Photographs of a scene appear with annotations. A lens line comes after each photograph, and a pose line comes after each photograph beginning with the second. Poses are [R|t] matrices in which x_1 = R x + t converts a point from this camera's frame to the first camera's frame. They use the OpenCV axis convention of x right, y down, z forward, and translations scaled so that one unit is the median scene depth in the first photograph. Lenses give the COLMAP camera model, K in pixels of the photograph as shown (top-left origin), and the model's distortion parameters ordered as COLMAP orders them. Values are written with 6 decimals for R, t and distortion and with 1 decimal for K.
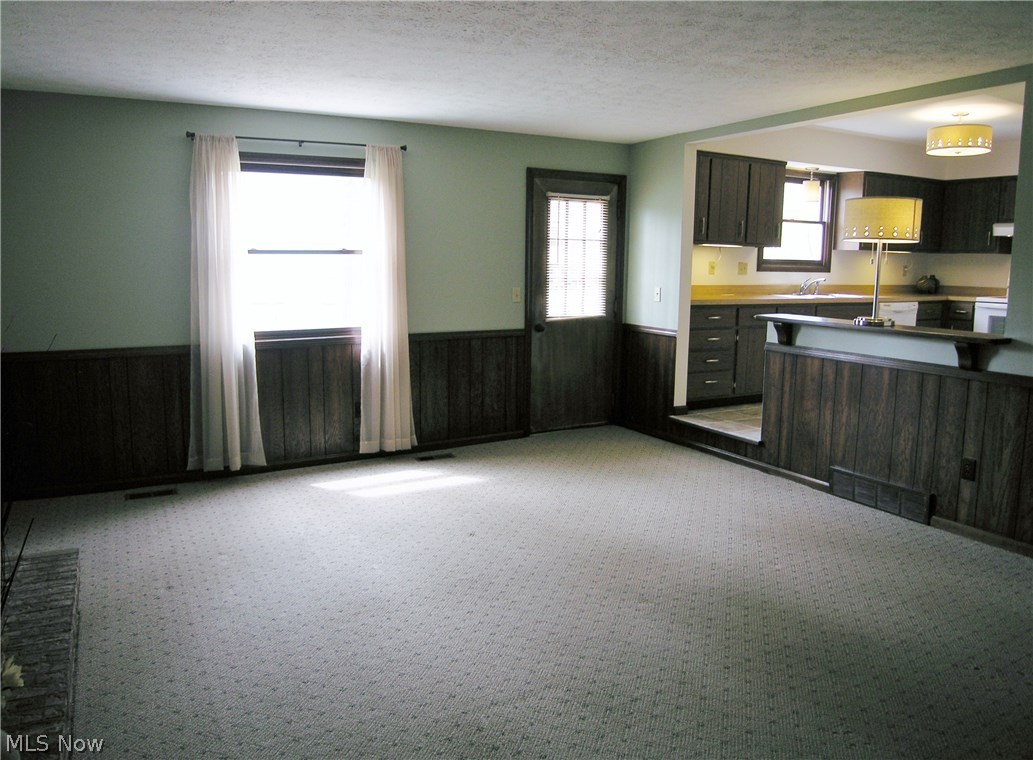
lens RADIAL K [[750.0, 0, 511.2], [0, 750.0, 361.5], [0, 0, 1]] dist [-0.057361, -0.001948]
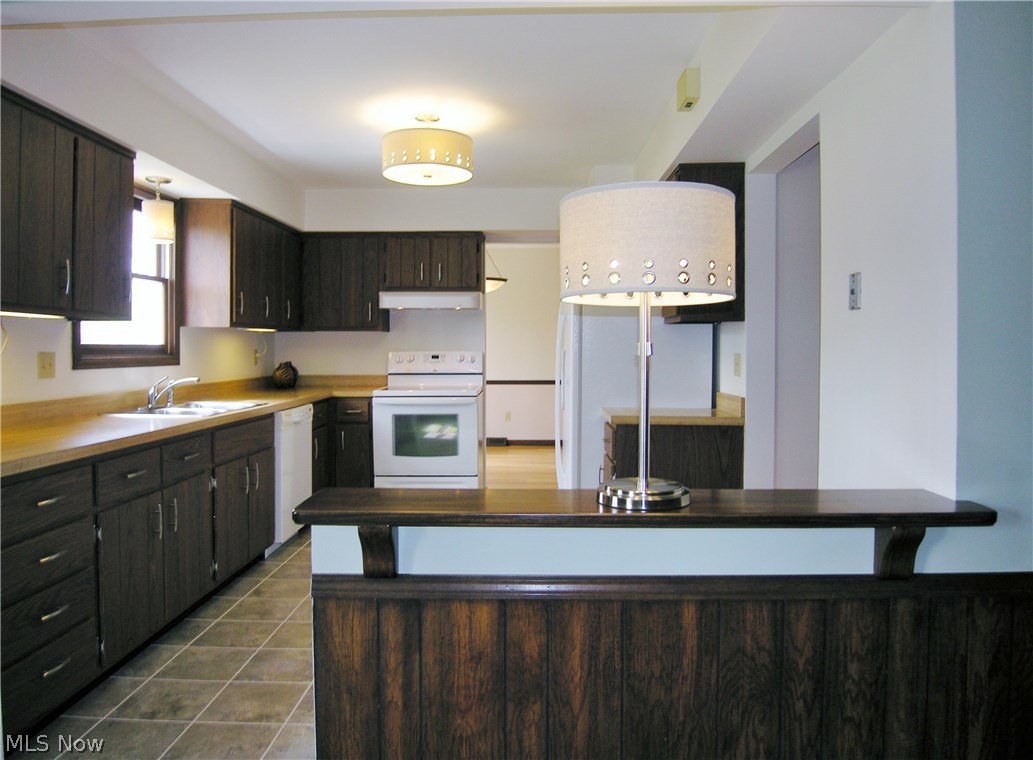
lens RADIAL K [[750.0, 0, 511.2], [0, 750.0, 361.5], [0, 0, 1]] dist [-0.057361, -0.001948]
pose [[0.501215, -0.030235, 0.864794, 0.058933], [0.124090, 0.991571, -0.037252, -0.073138], [-0.856379, 0.125984, 0.500742, 0.513882]]
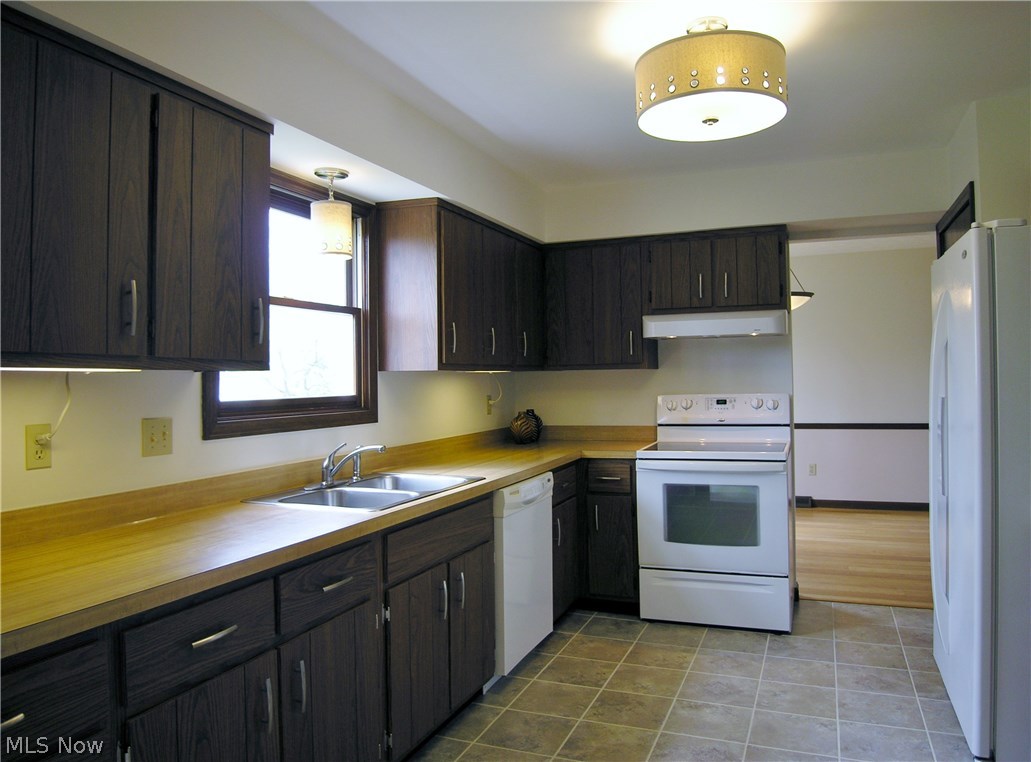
lens RADIAL K [[748.6, 0, 510.2], [0, 748.6, 362.5], [0, 0, 1]] dist [-0.057361, -0.001948]
pose [[0.774846, -0.014019, 0.631995, 0.223605], [0.113308, 0.986643, -0.117034, -0.100007], [-0.621913, 0.162293, 0.766084, 0.641695]]
